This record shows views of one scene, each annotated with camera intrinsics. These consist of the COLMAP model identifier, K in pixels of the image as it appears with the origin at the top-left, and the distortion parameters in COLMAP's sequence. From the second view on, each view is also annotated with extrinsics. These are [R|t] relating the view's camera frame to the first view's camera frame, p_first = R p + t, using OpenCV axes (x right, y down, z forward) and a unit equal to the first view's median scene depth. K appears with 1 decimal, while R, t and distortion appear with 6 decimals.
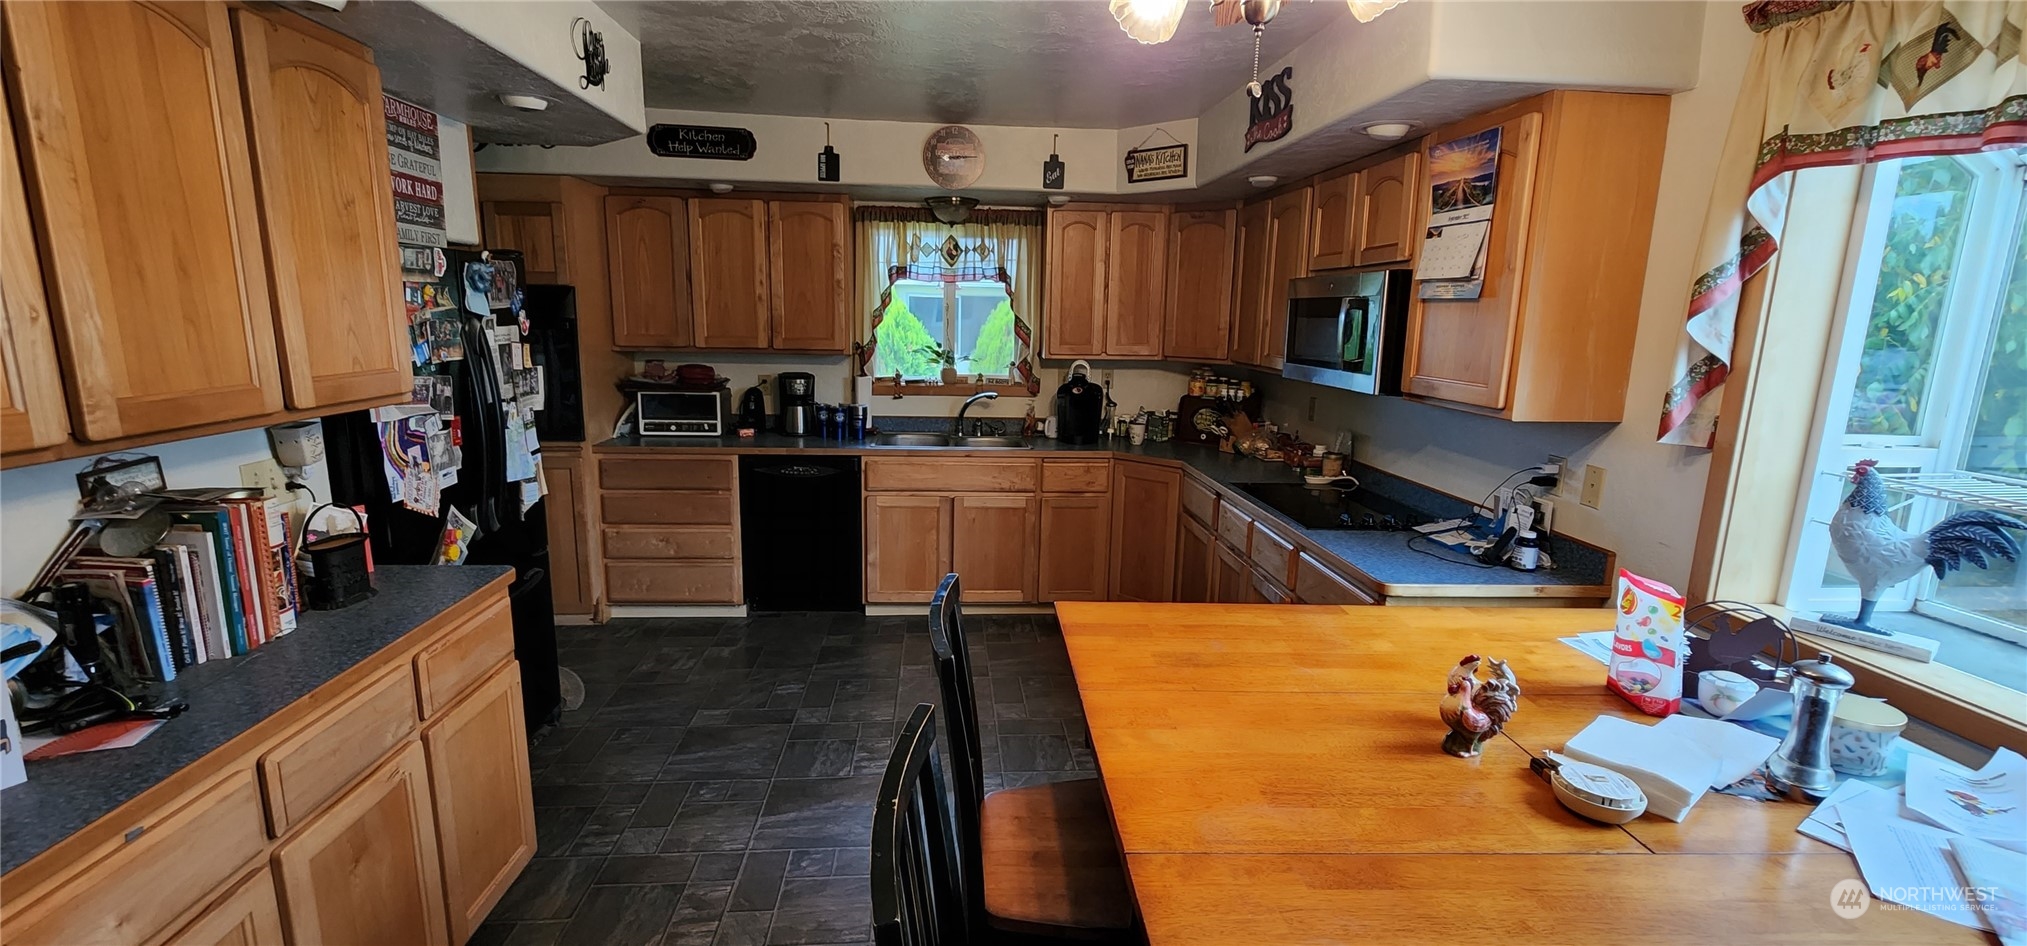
lens RADIAL K [[844.2, 0, 1013.5], [0, 844.2, 473.0], [0, 0, 1]] dist [-0.001996, 0.000212]
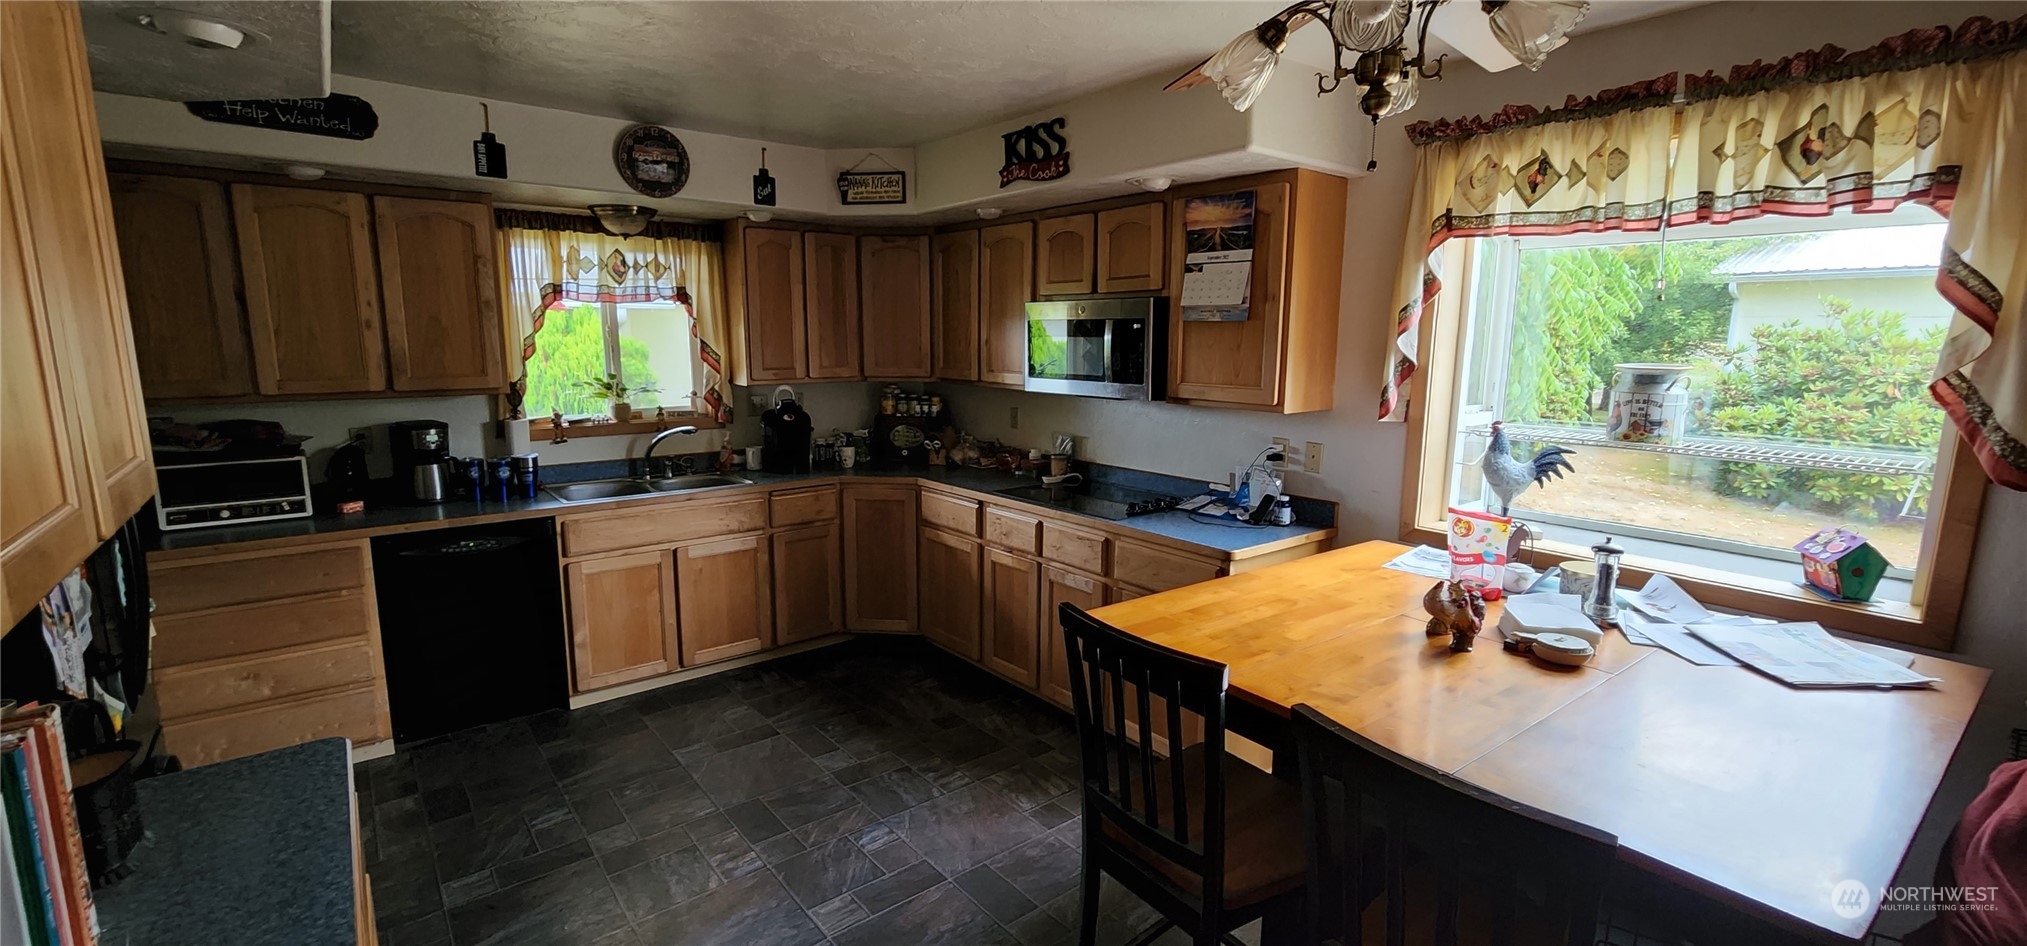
lens RADIAL K [[844.2, 0, 1013.5], [0, 844.2, 473.0], [0, 0, 1]] dist [-0.001996, 0.000212]
pose [[0.822970, -0.110189, 0.557296, -0.261825], [0.119988, 0.992592, 0.019067, -0.023640], [-0.555268, 0.051177, 0.830095, 0.075496]]
